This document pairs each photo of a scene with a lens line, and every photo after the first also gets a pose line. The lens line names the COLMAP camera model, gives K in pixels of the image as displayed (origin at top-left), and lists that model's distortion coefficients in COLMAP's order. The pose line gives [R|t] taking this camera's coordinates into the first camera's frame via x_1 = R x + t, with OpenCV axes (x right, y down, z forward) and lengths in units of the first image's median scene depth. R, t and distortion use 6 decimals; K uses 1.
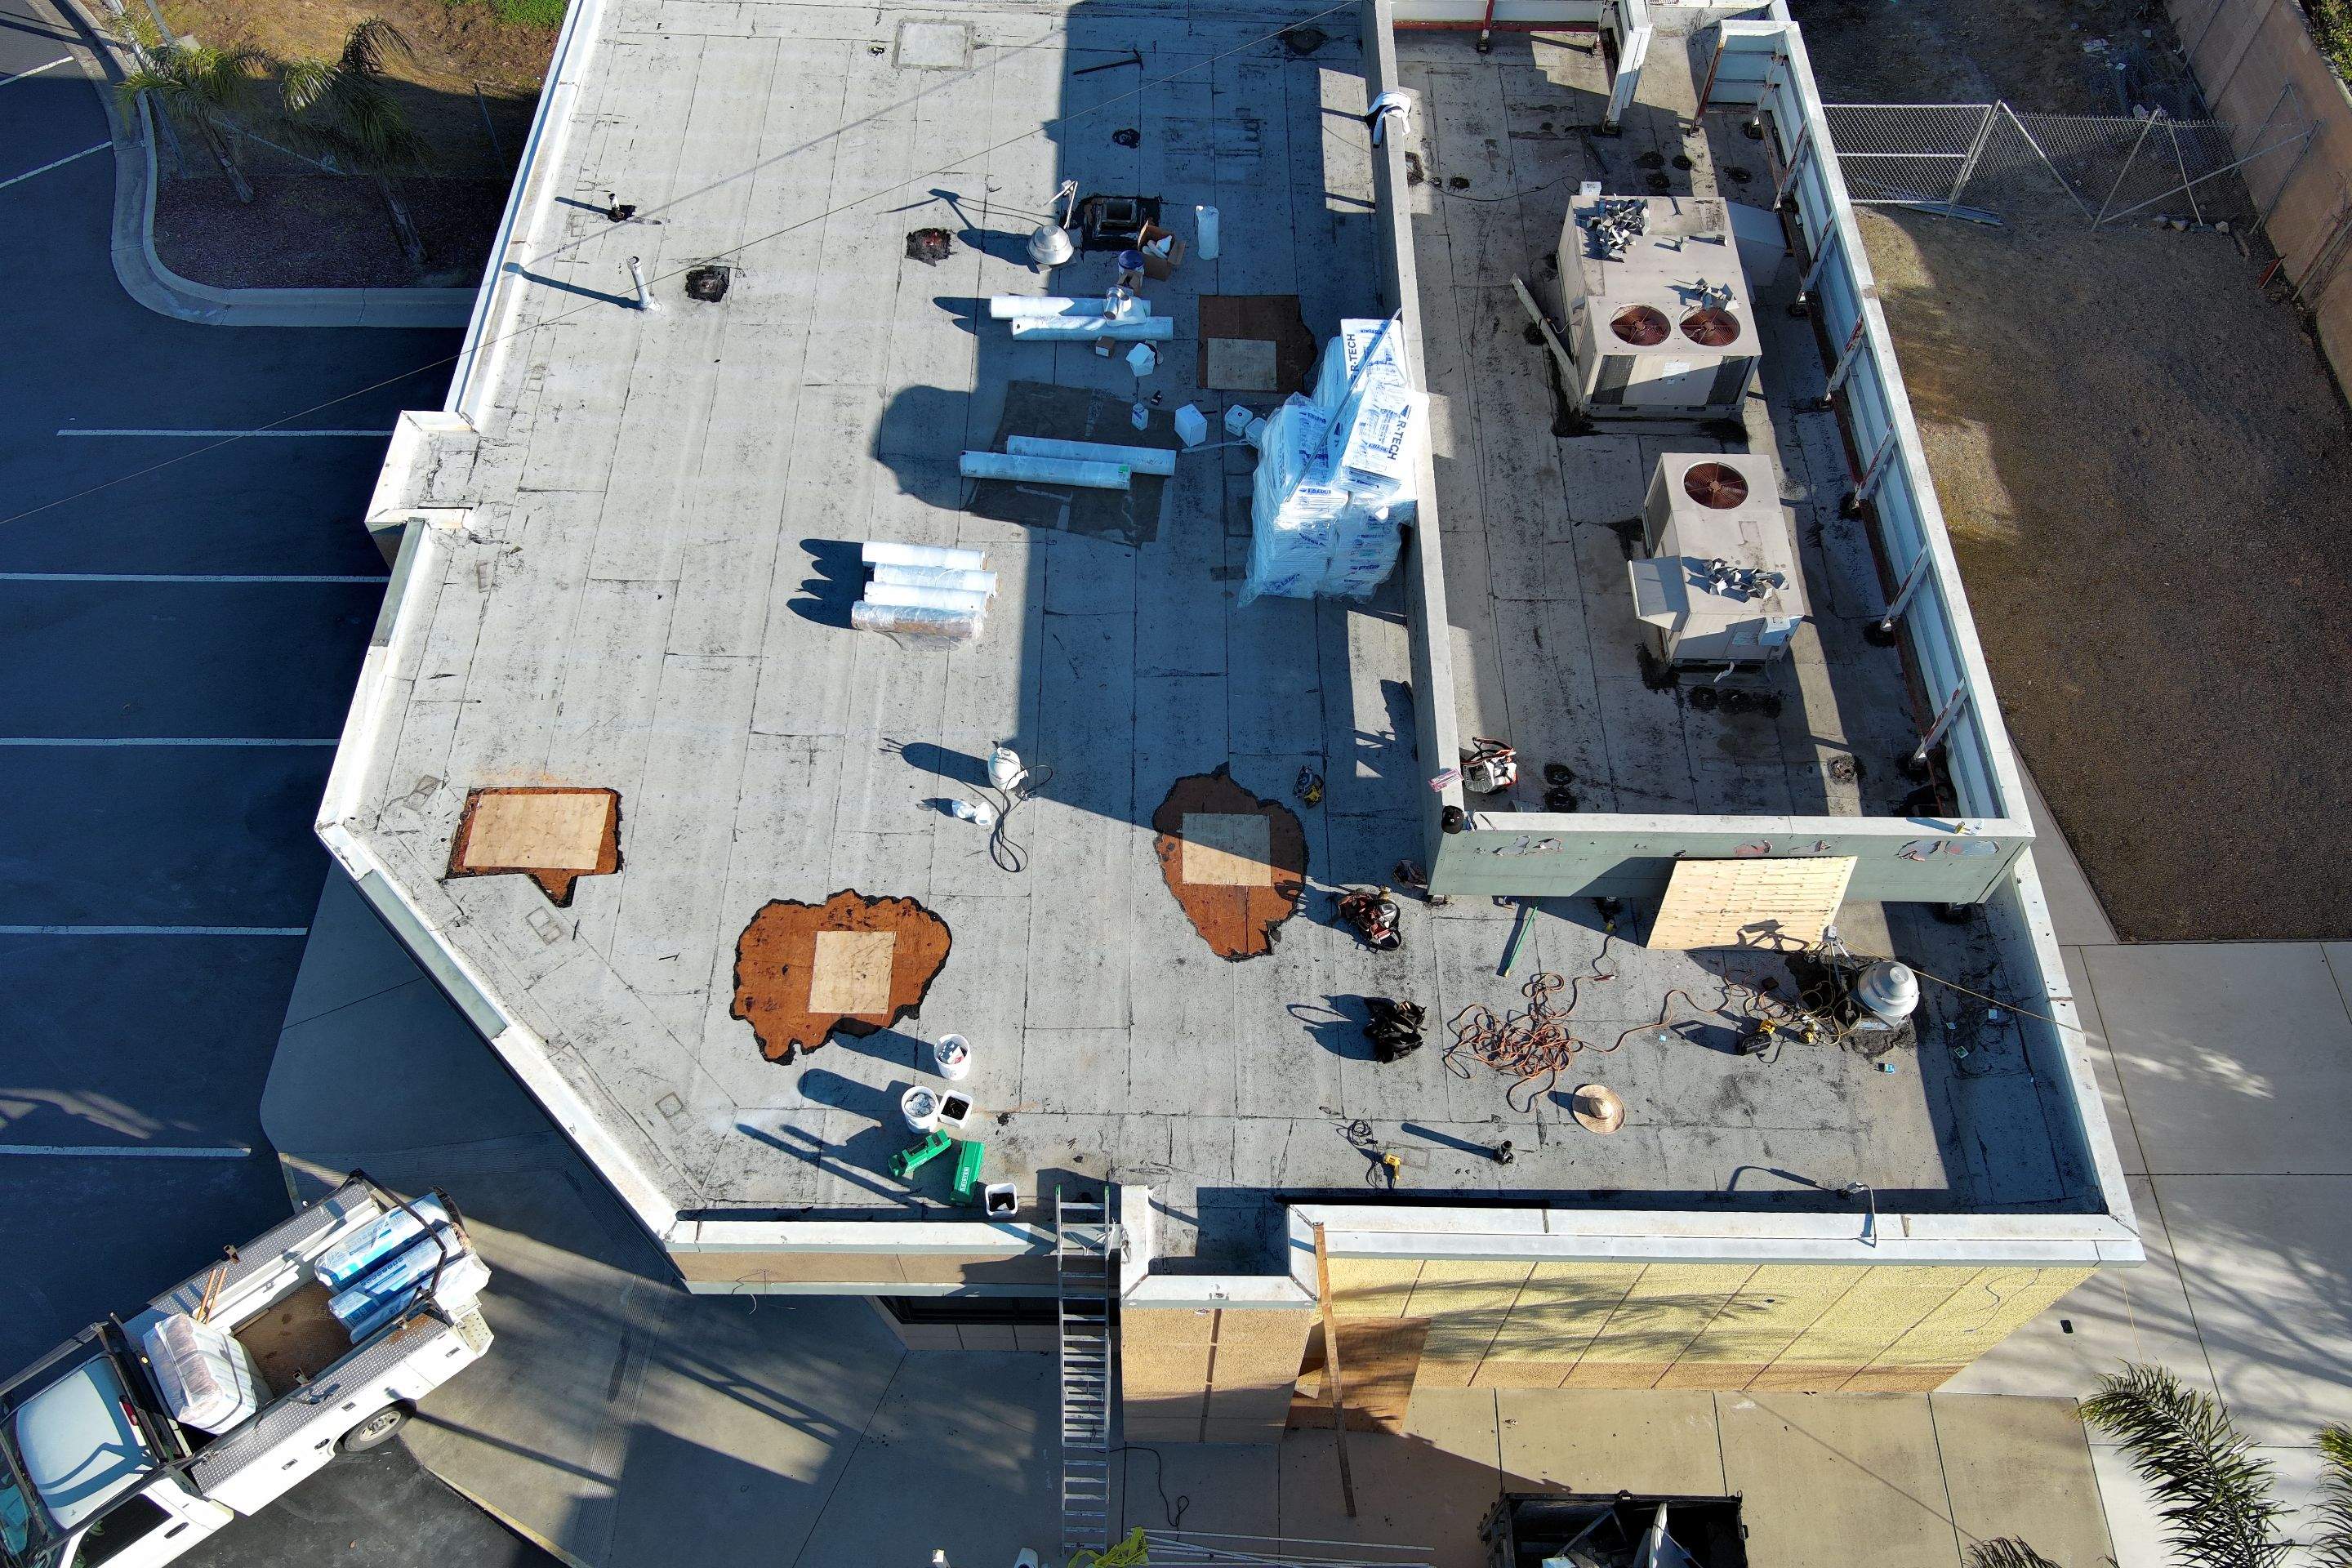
lens RADIAL K [[1808.2, 0, 1176.0], [0, 1808.2, 784.0], [0, 0, 1]] dist [-0.000899, 0.007088]
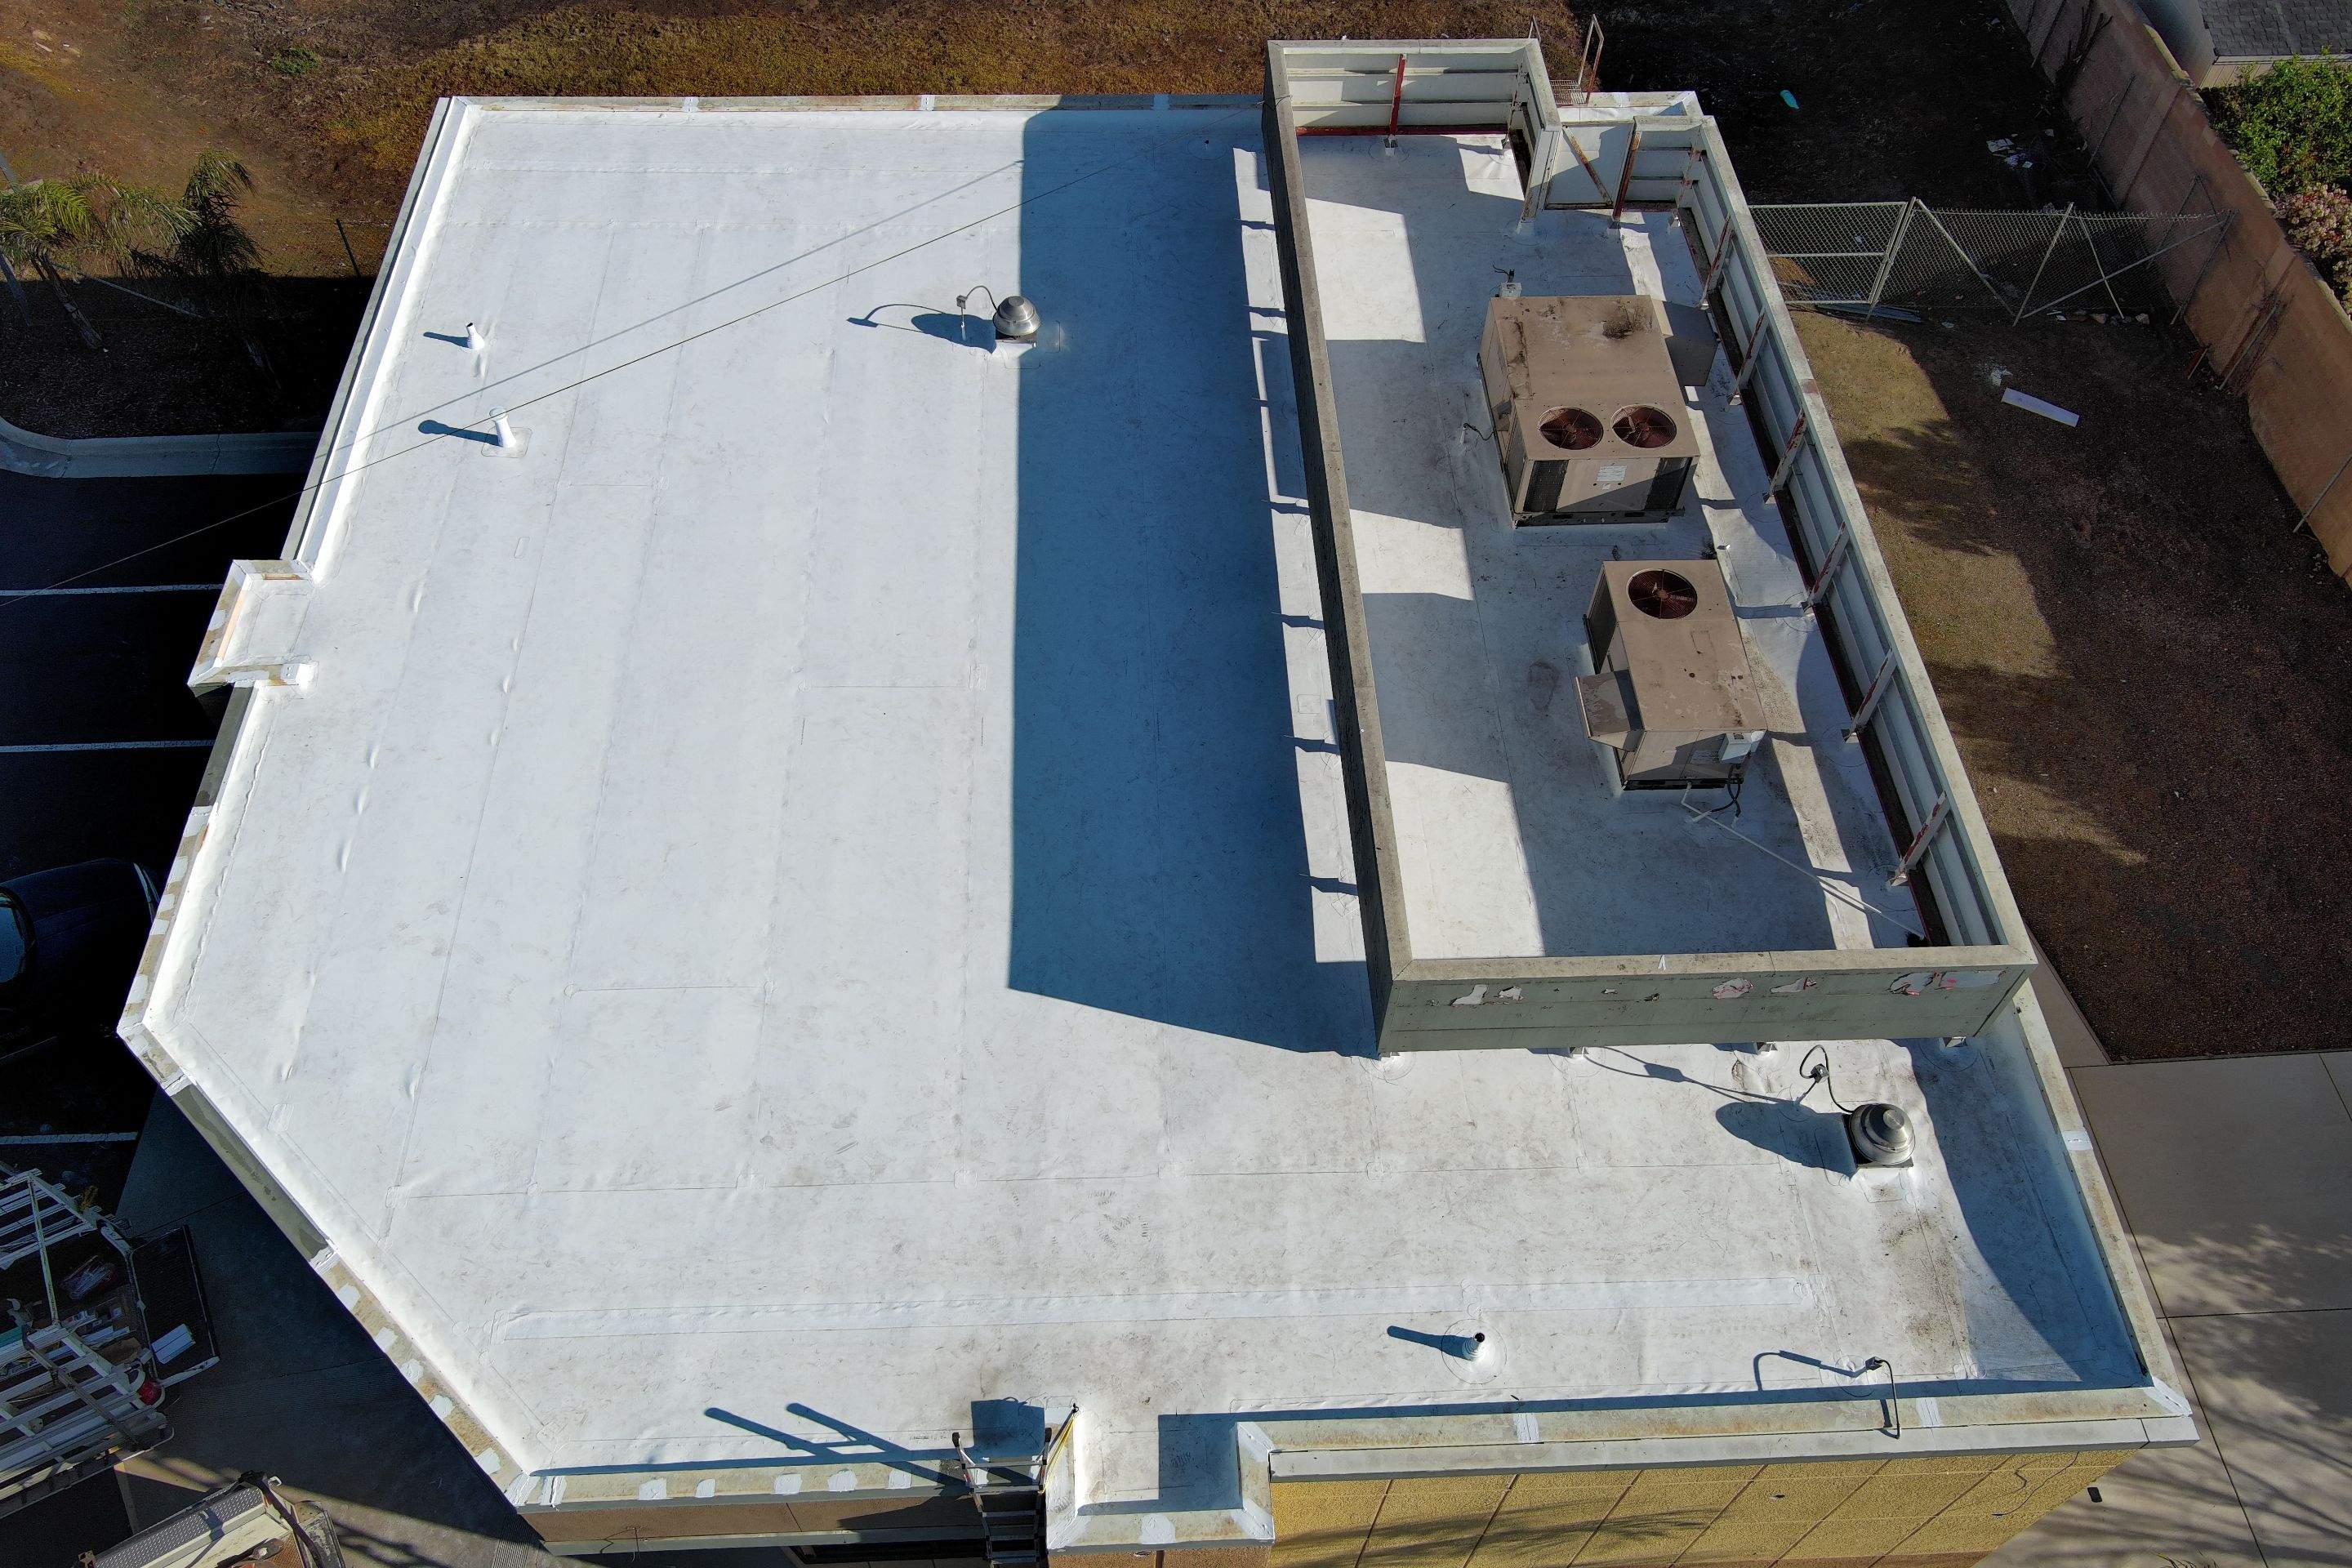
lens RADIAL K [[1808.2, 0, 1176.0], [0, 1808.2, 784.0], [0, 0, 1]] dist [-0.000899, 0.007088]
pose [[0.998636, -0.036412, 0.037424, 0.008742], [0.038902, 0.996918, -0.068119, -0.012564], [-0.034828, 0.069482, 0.996975, 0.078990]]
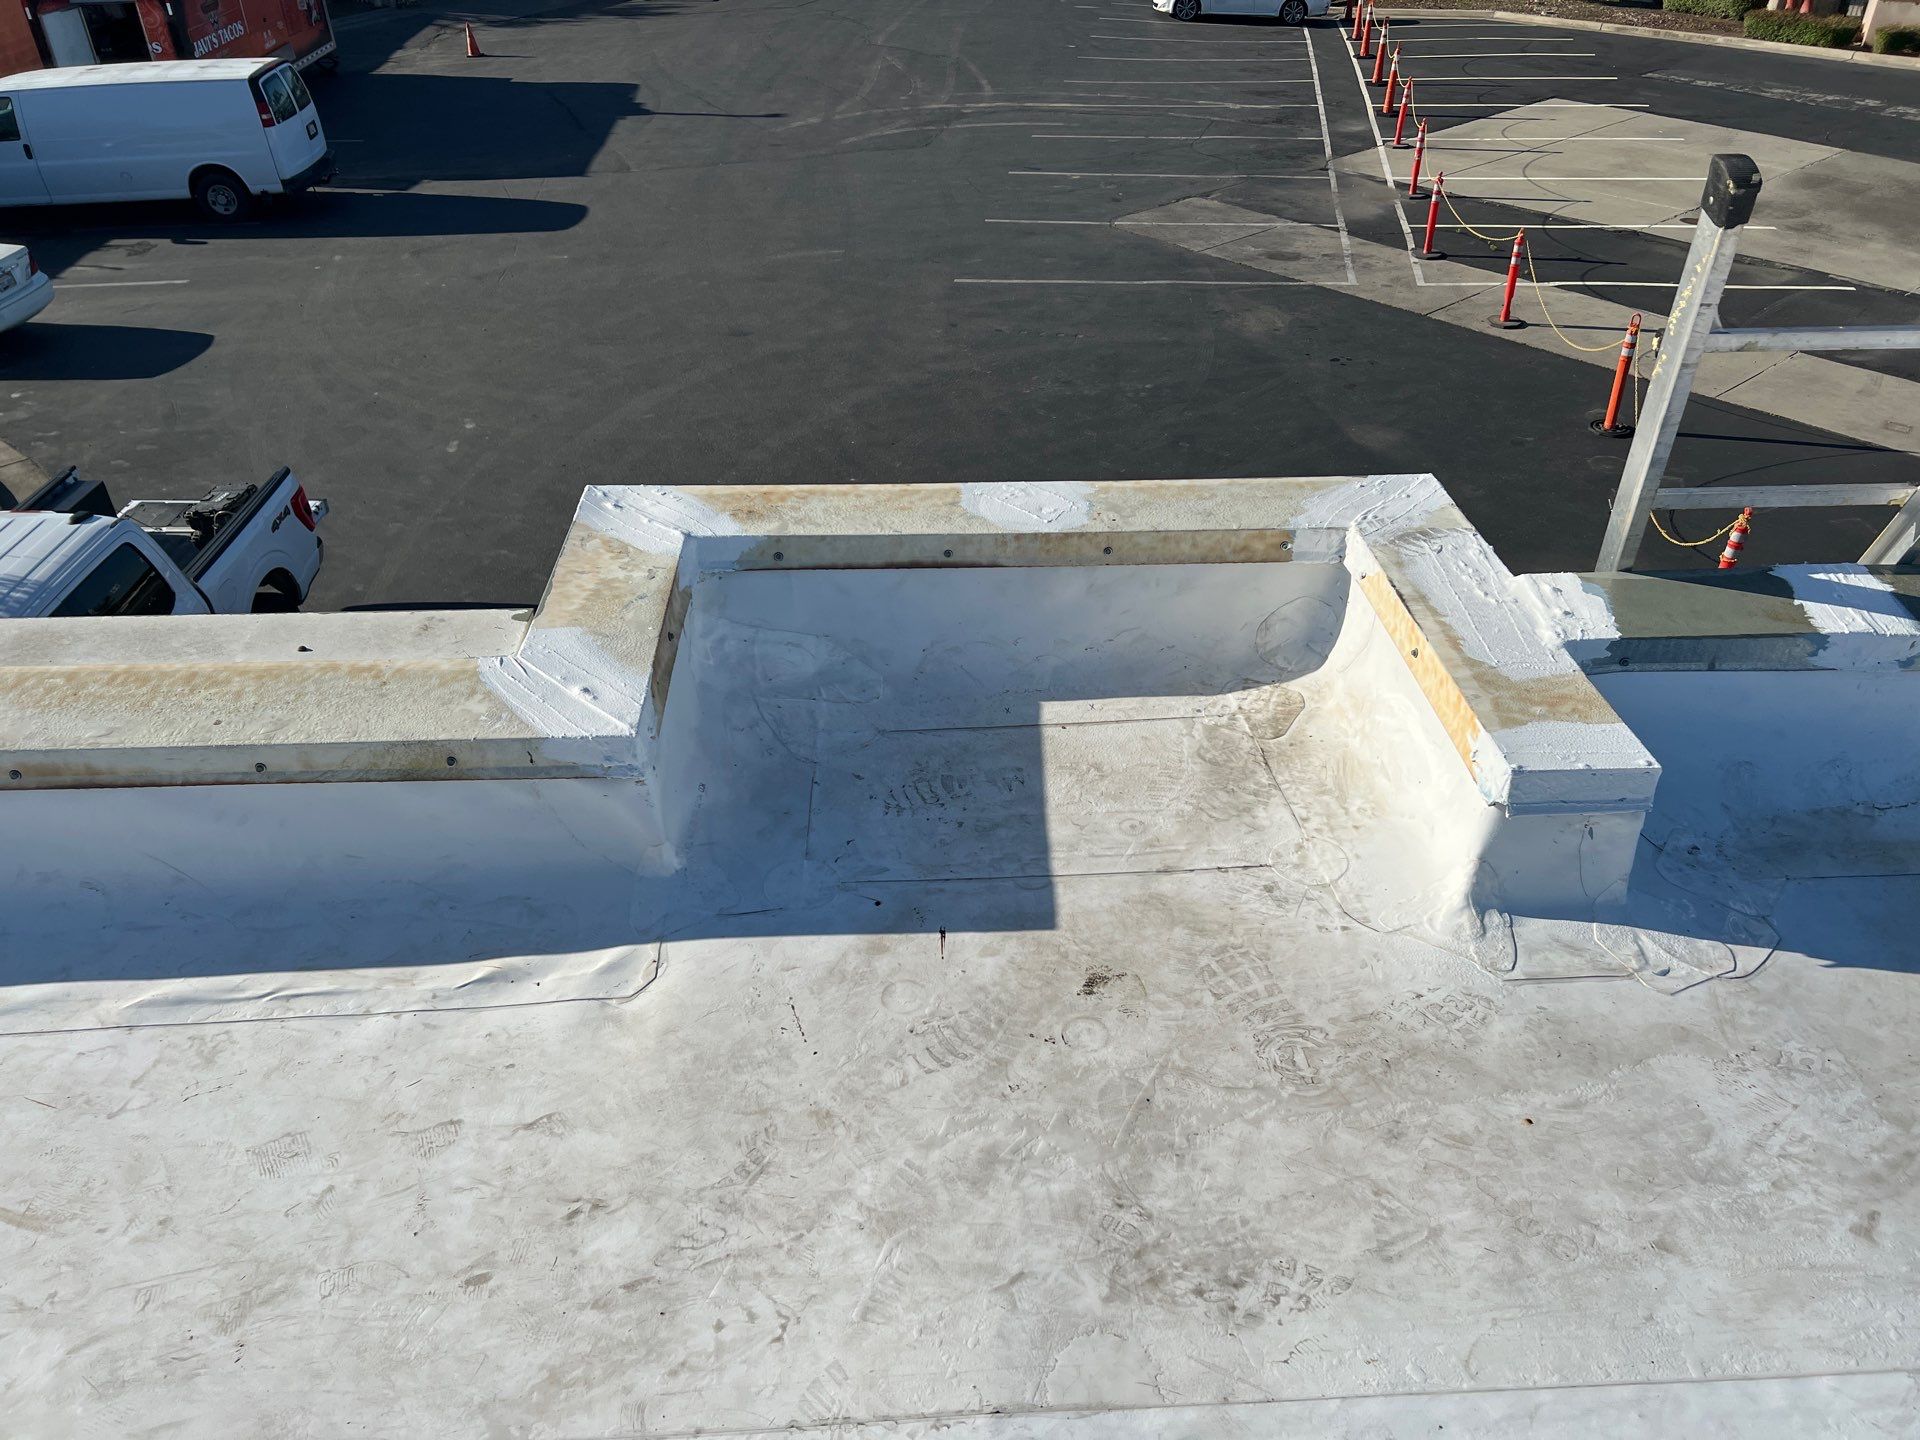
lens RADIAL K [[1438.1, 0, 955.7], [0, 1438.1, 747.9], [0, 0, 1]] dist [0.056316, -0.054265]
pose [[-0.998874, 0.019712, -0.043161, 0.029053], [-0.043456, -0.014764, 0.998946, 0.071715], [0.019054, 0.999697, 0.015604, 0.748311]]
